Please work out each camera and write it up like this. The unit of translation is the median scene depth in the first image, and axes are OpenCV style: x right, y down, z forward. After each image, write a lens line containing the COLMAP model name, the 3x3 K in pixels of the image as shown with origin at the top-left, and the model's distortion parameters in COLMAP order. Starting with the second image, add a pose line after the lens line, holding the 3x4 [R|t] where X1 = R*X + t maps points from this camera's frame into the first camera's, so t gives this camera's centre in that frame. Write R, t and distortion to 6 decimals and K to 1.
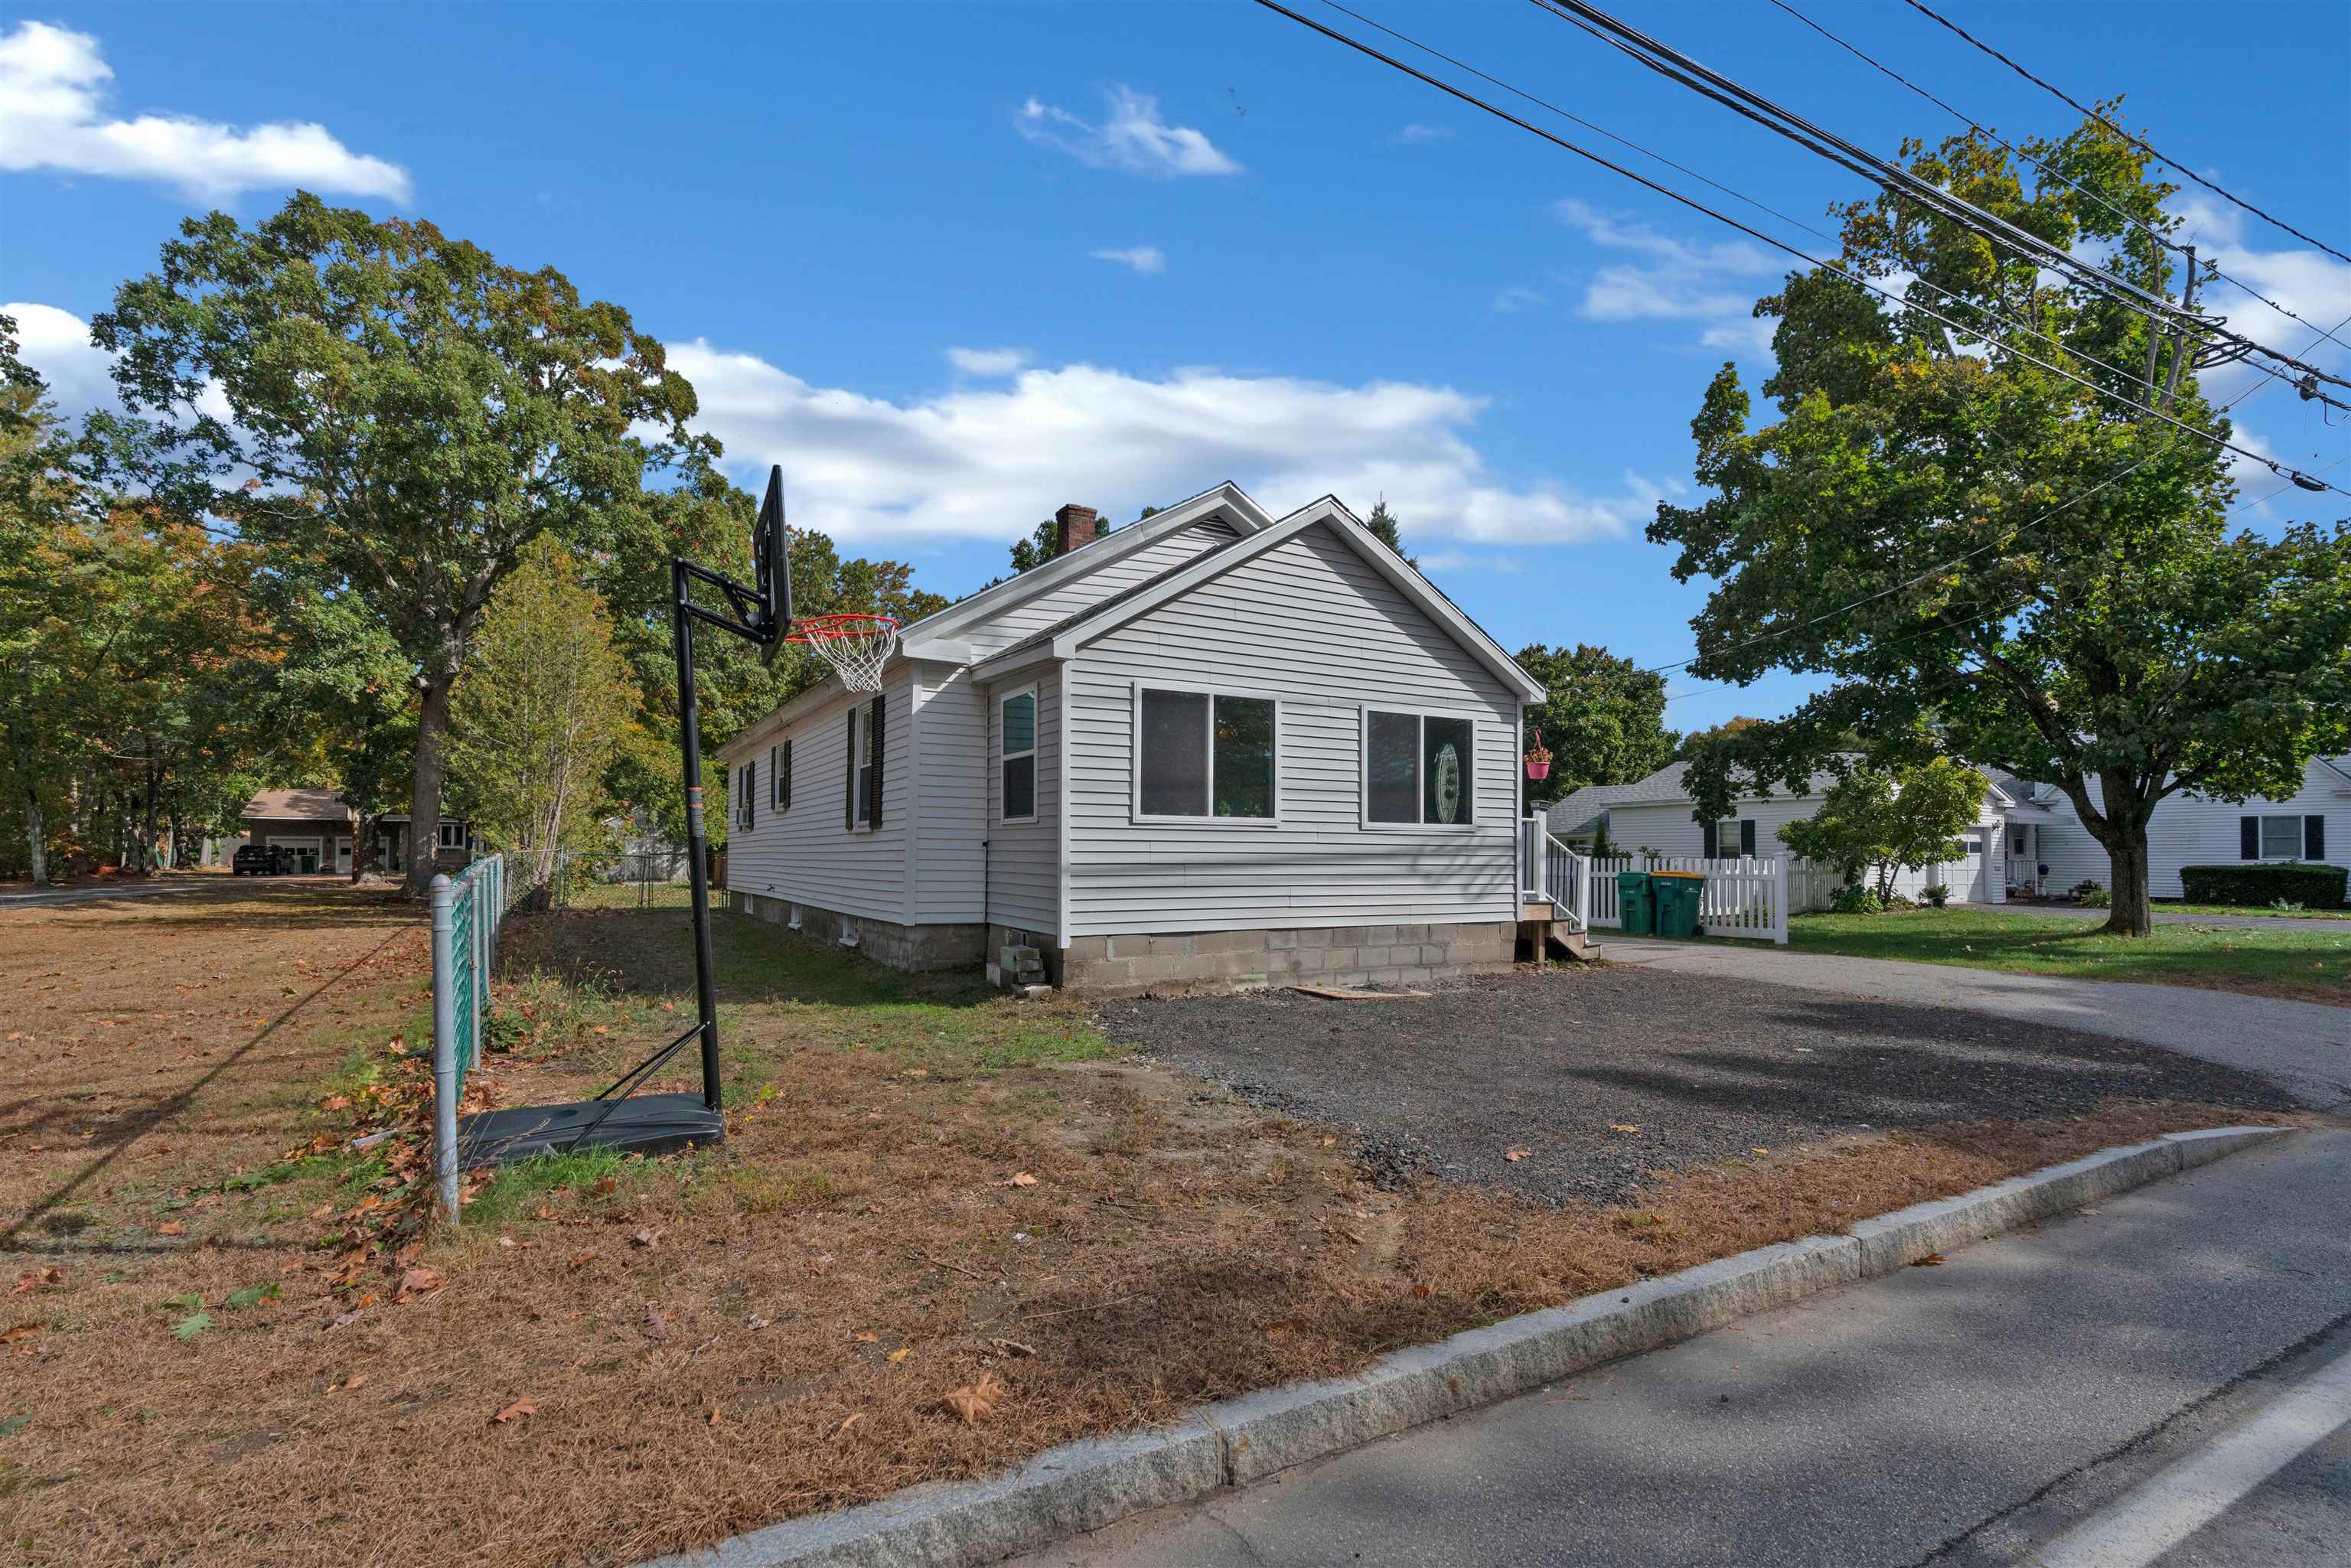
lens RADIAL K [[1079.9, 0, 1165.8], [0, 1079.9, 818.1], [0, 0, 1]] dist [0.000451, 0.002500]
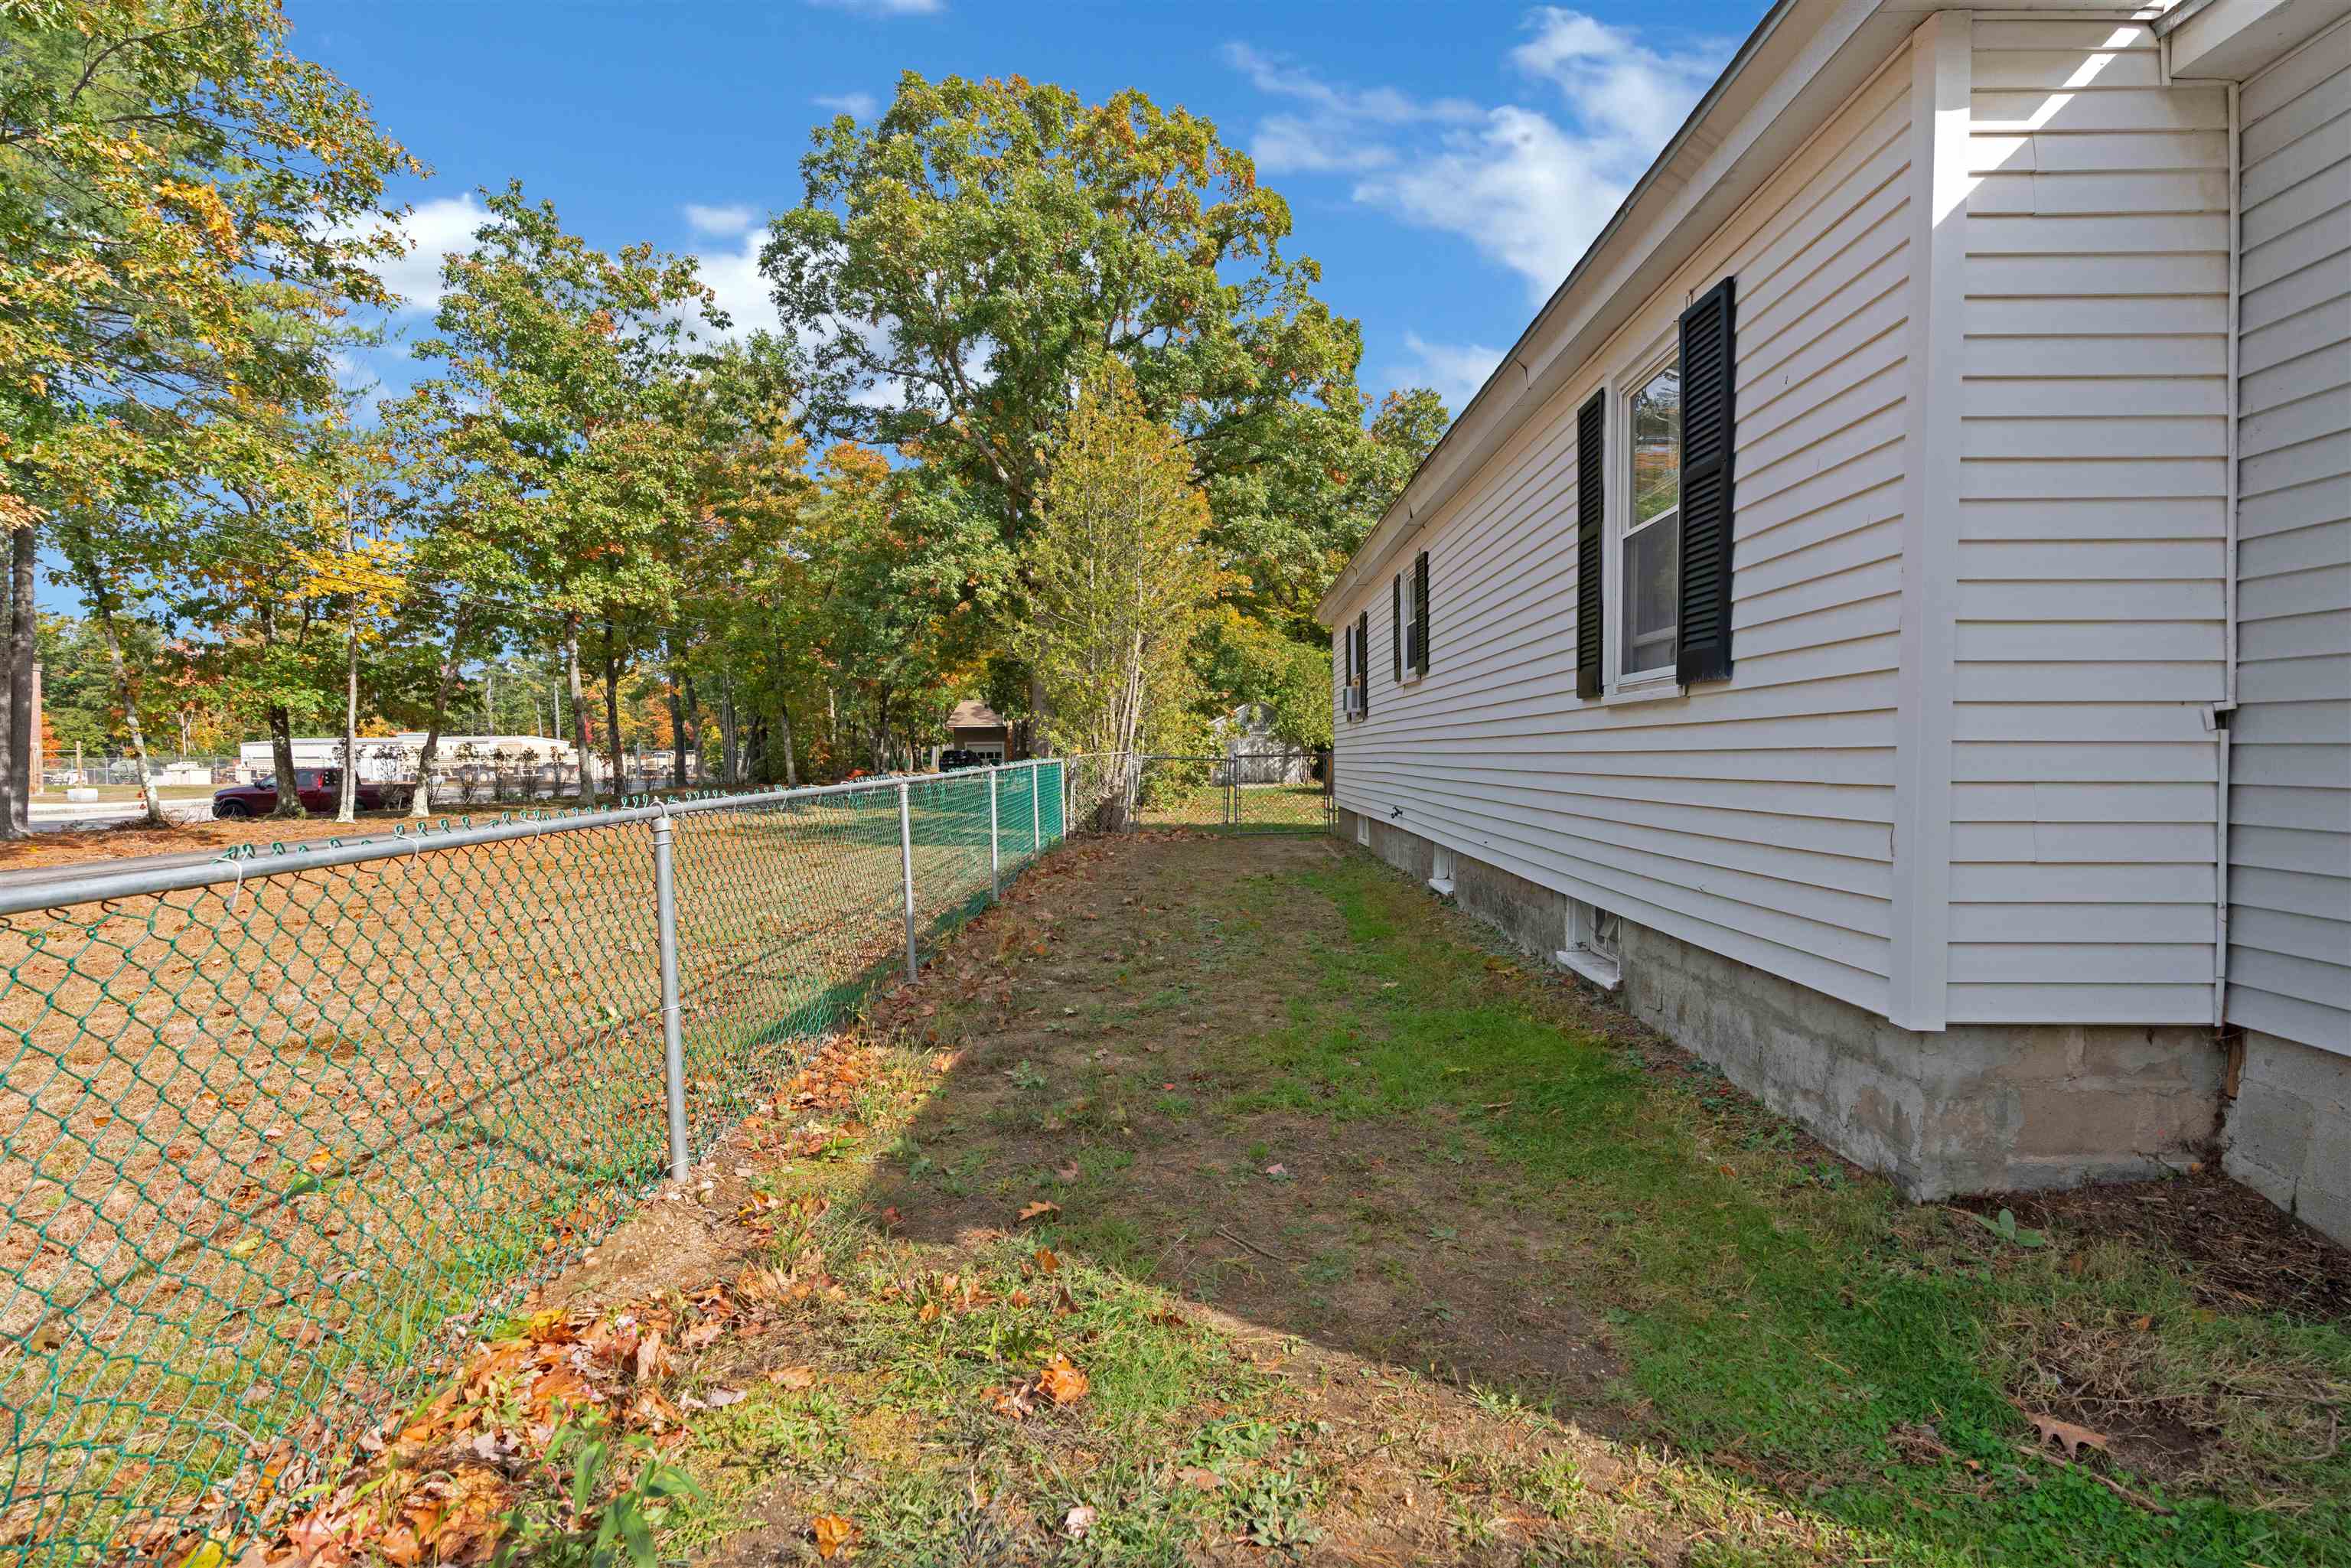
lens RADIAL K [[1079.9, 0, 1190.3], [0, 1079.9, 785.5], [0, 0, 1]] dist [0.000451, 0.002500]
pose [[0.864084, 0.000418, -0.503347, -0.106957], [0.033406, 0.997747, 0.058174, 0.007161], [0.502238, -0.067082, 0.862124, 0.280259]]
